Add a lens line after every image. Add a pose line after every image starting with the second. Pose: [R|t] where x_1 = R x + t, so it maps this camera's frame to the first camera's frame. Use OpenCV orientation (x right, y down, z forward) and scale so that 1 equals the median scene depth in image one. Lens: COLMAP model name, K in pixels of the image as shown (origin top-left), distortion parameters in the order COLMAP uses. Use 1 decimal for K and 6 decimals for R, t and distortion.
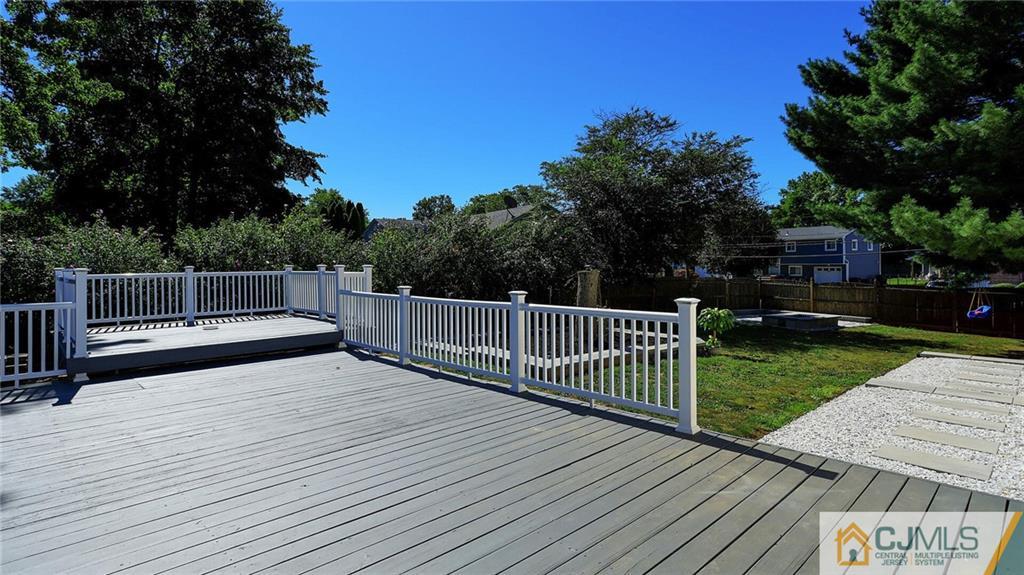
lens RADIAL K [[491.9, 0, 510.4], [0, 491.9, 277.2], [0, 0, 1]] dist [-0.001402, 0.000185]
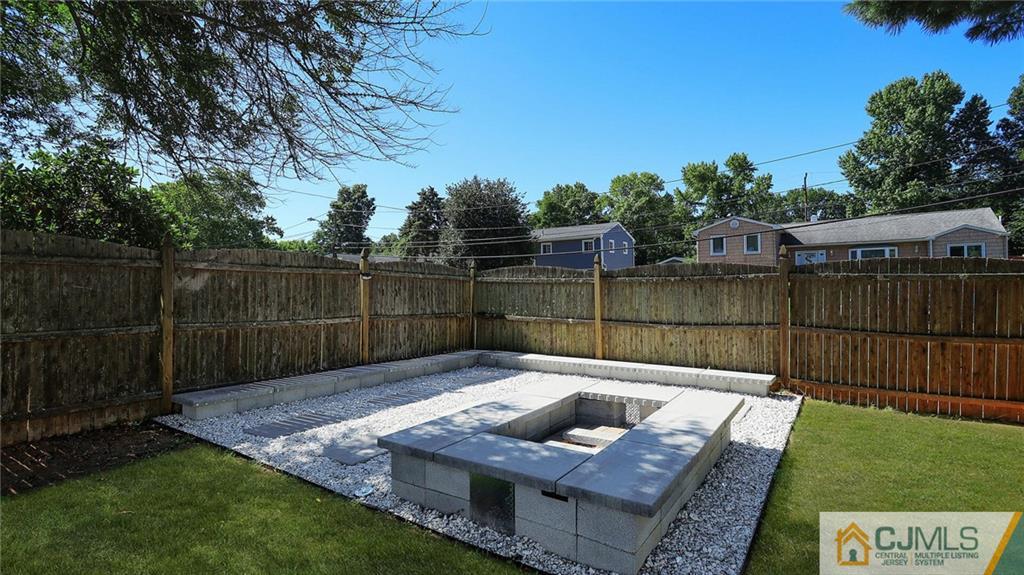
lens RADIAL K [[491.9, 0, 510.4], [0, 491.9, 277.2], [0, 0, 1]] dist [-0.001402, 0.000185]
pose [[0.903136, 0.001237, 0.429352, 0.184889], [0.012984, 0.999460, -0.030191, 0.010886], [-0.429157, 0.032842, 0.902633, 0.322653]]
